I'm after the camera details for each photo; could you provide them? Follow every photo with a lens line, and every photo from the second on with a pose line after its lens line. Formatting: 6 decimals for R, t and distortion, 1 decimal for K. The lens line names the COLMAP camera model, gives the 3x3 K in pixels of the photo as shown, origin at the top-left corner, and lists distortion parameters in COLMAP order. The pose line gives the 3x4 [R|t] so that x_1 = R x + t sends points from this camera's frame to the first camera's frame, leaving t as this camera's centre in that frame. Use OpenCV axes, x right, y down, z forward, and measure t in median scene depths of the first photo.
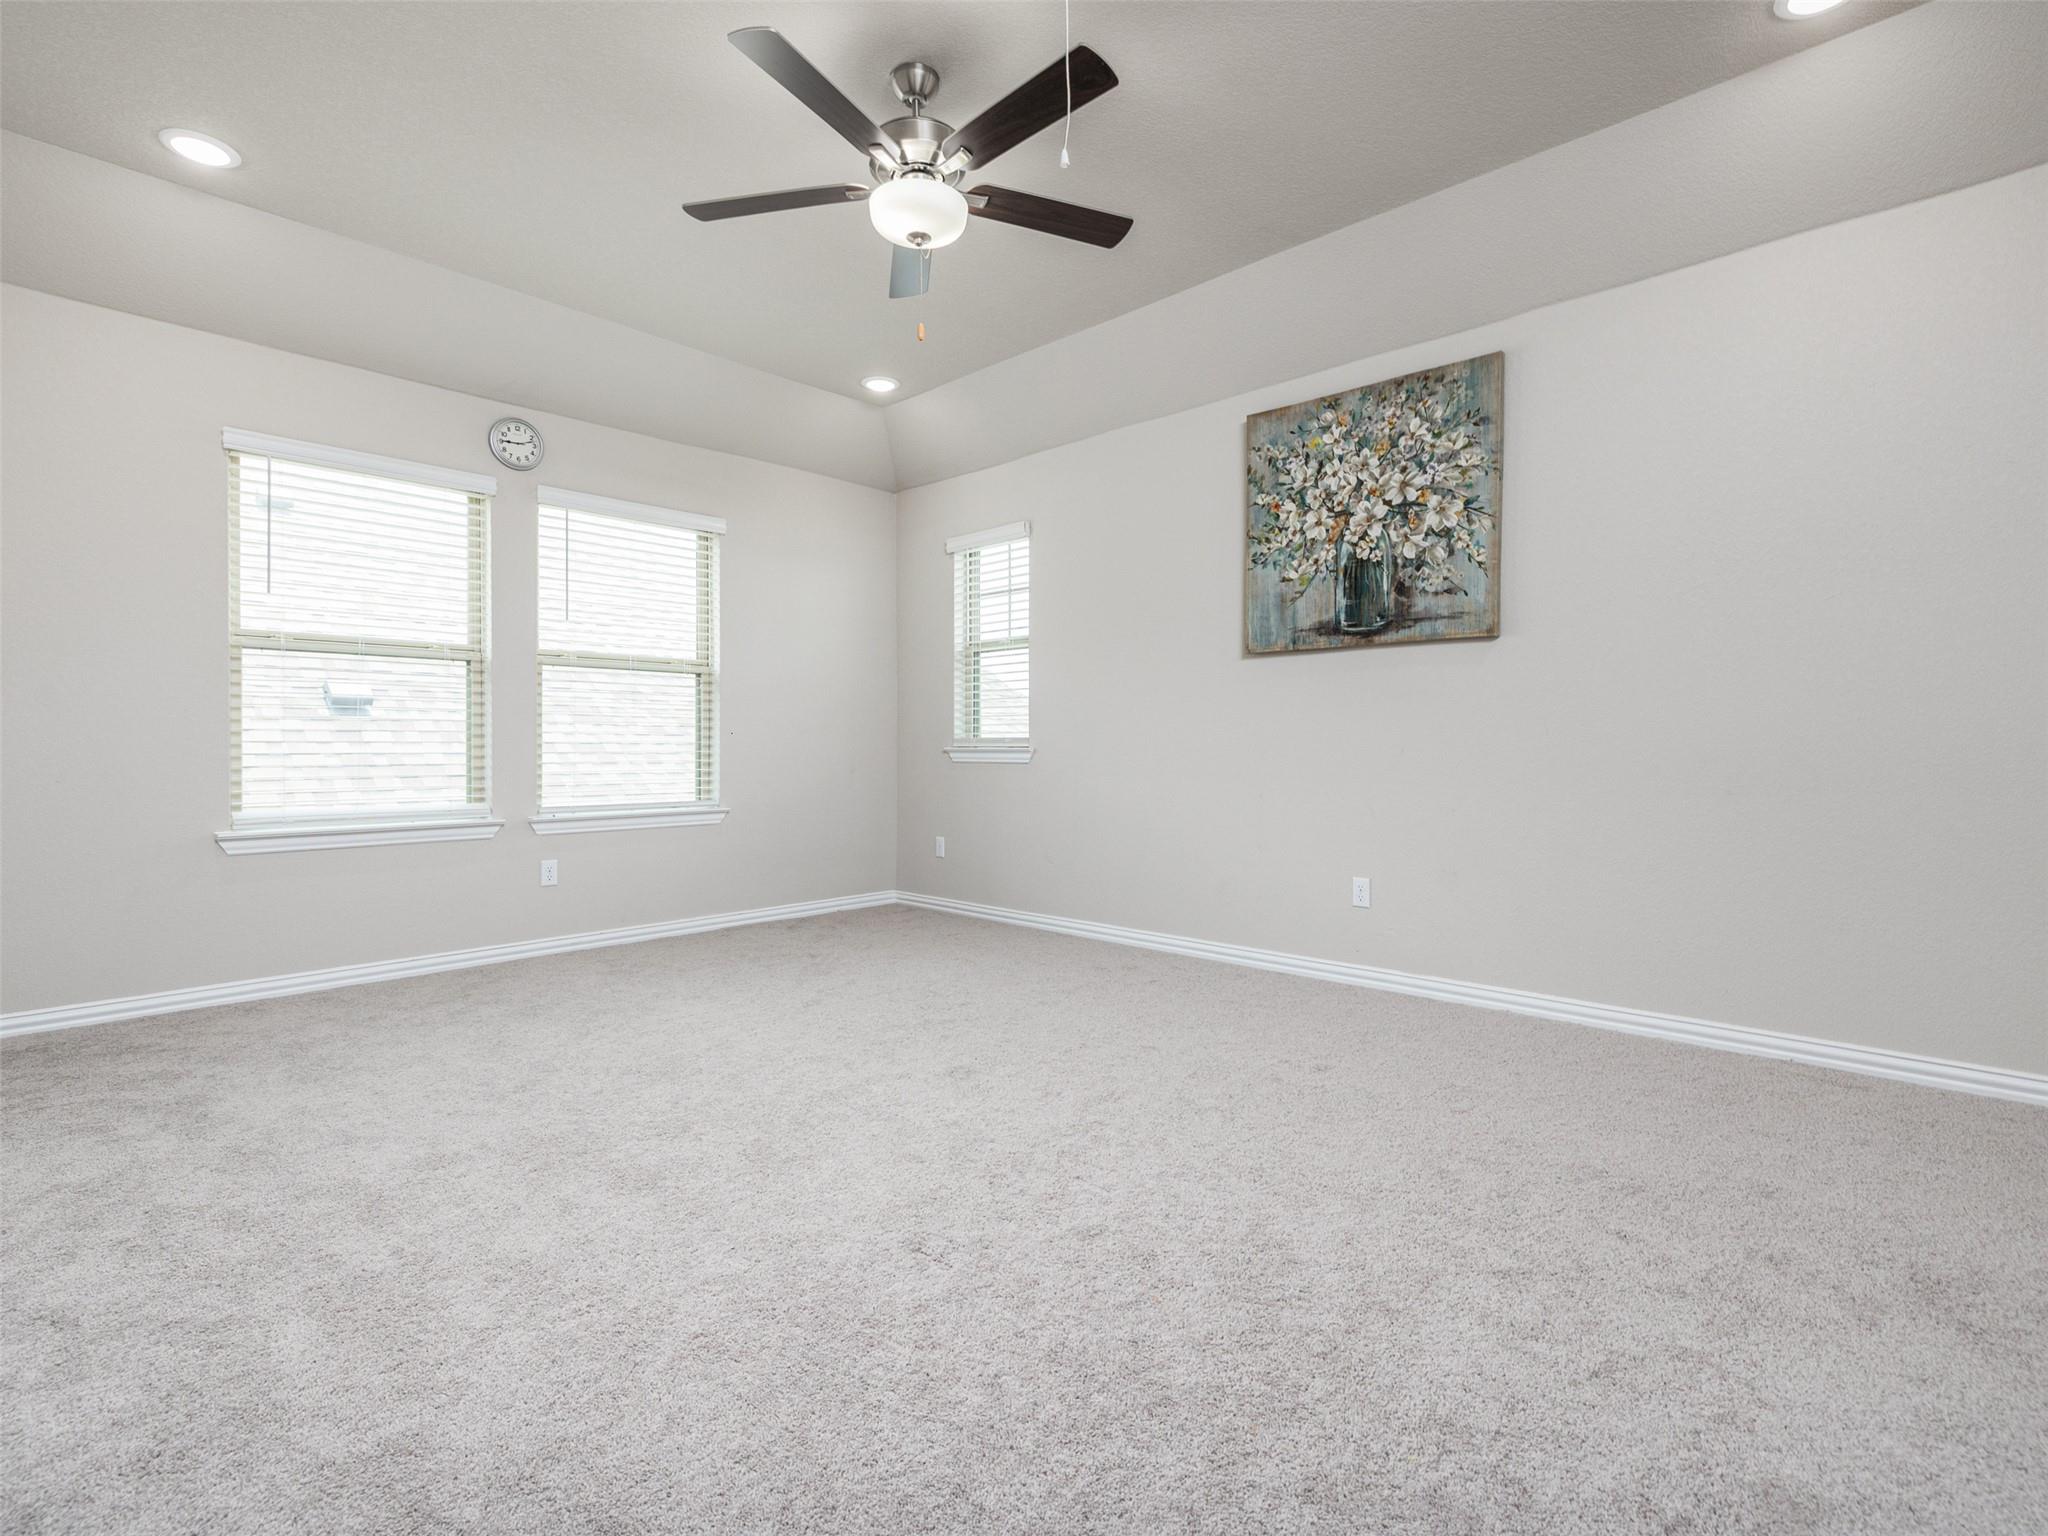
lens RADIAL K [[981.0, 0, 1011.7], [0, 981.0, 760.6], [0, 0, 1]] dist [-0.000957, 0.000509]
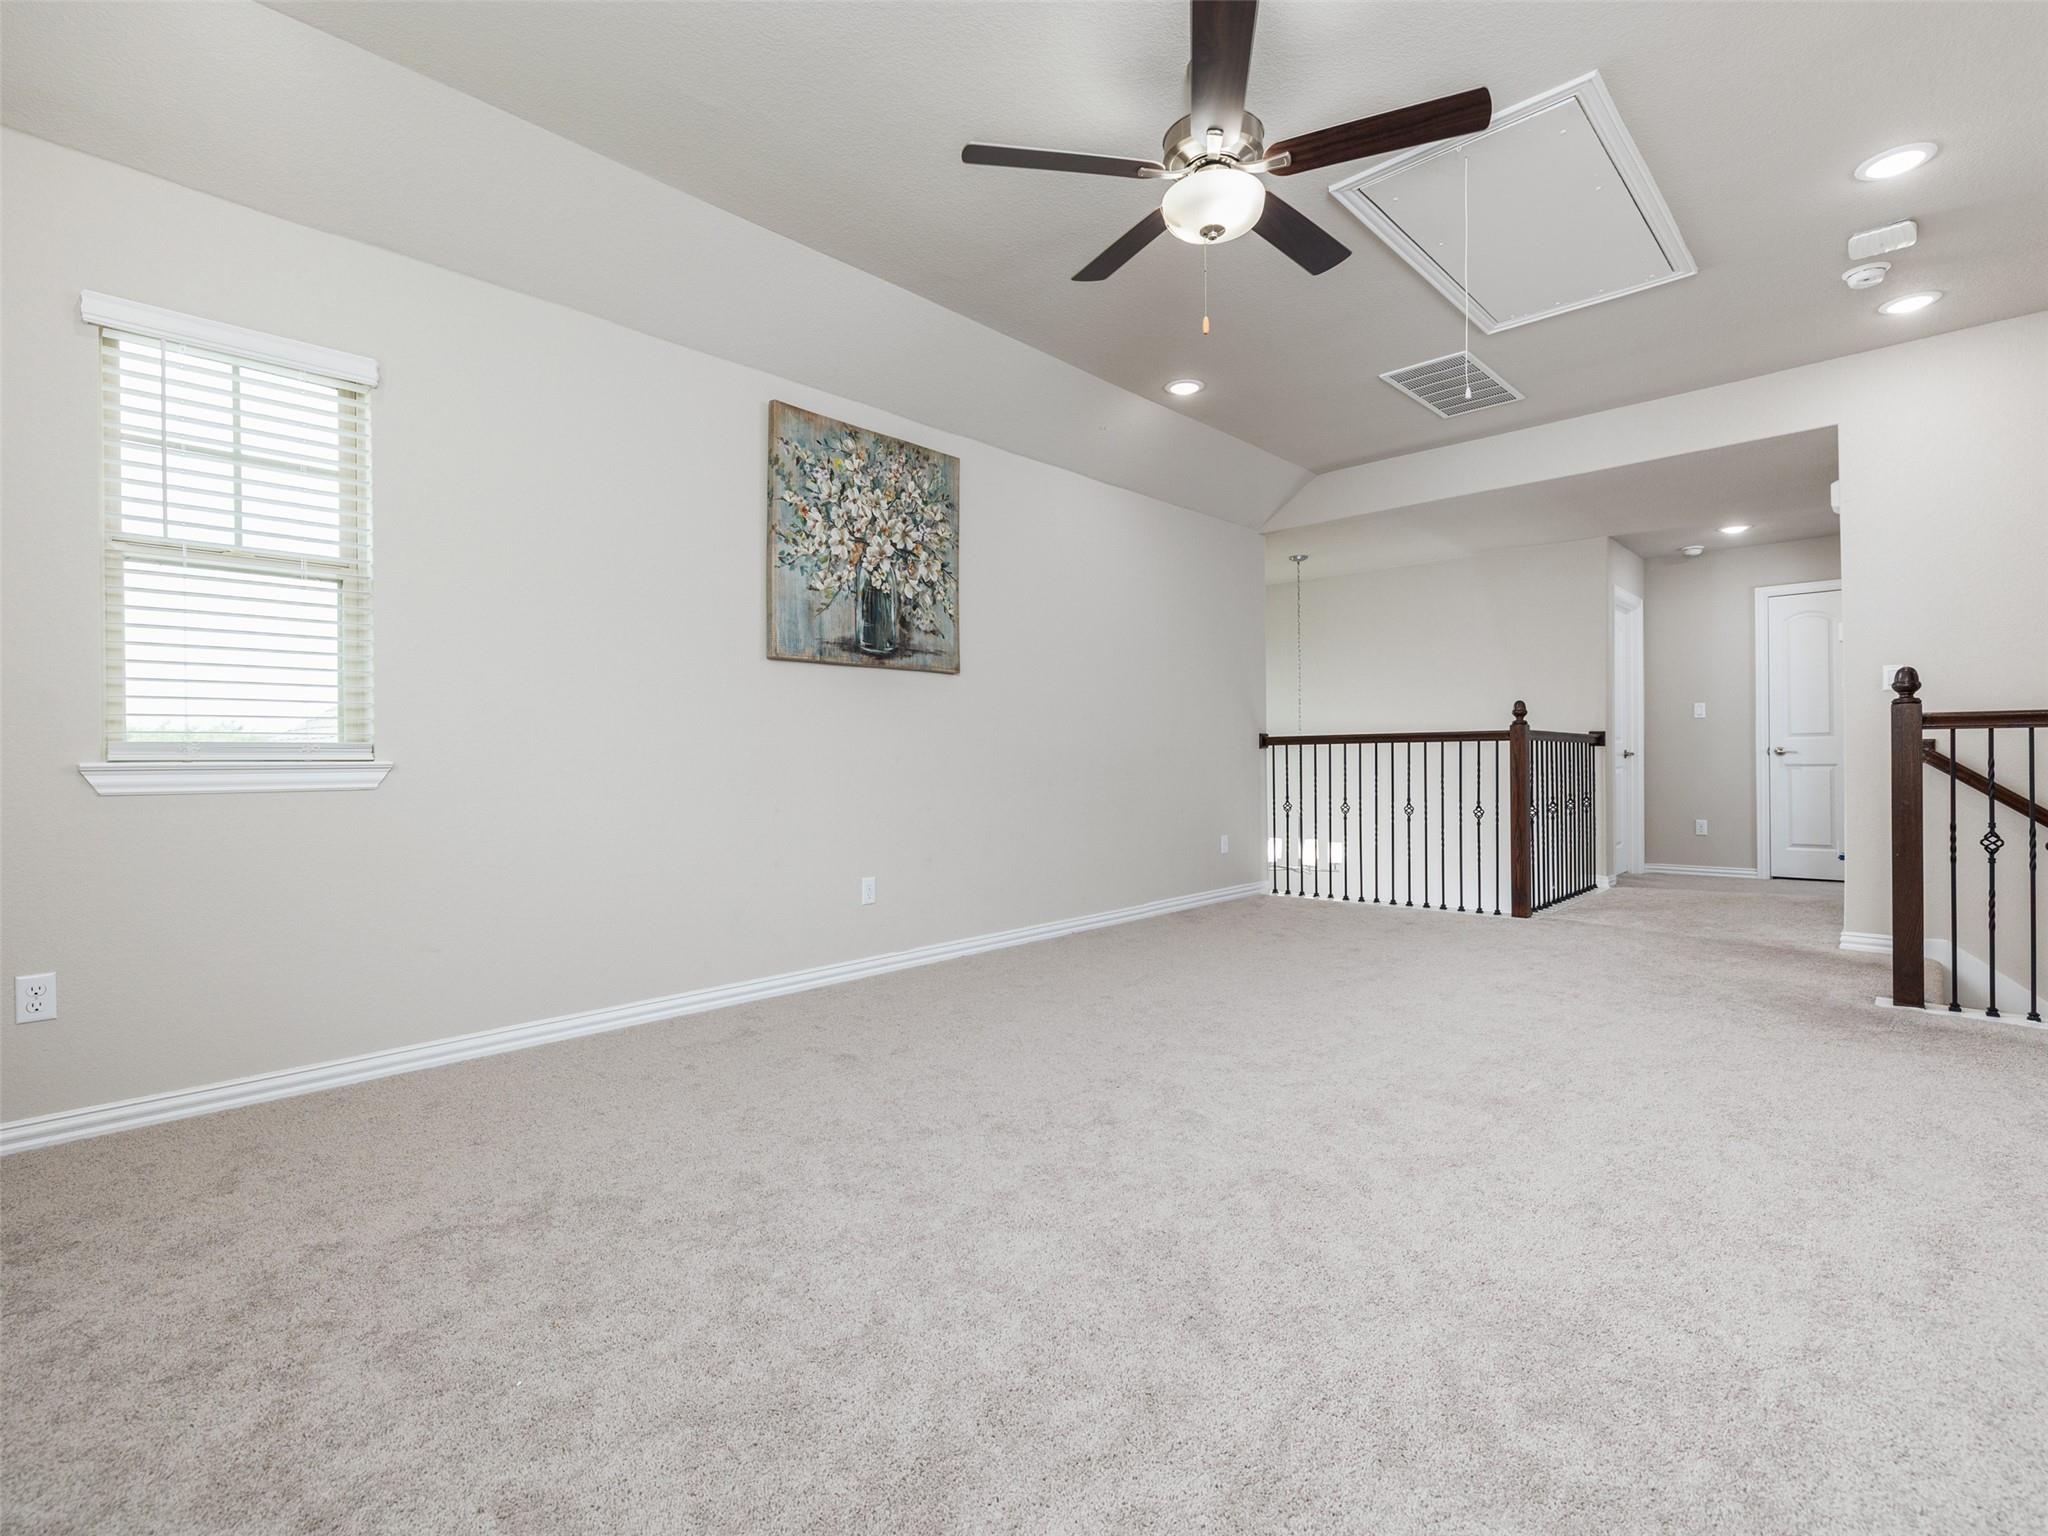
lens RADIAL K [[981.0, 0, 1019.9], [0, 981.0, 757.9], [0, 0, 1]] dist [-0.000957, 0.000509]
pose [[-0.021132, -0.004269, 0.999768, -0.740427], [0.014094, 0.999890, 0.004568, -0.016476], [-0.999677, 0.014188, -0.021069, 0.851146]]
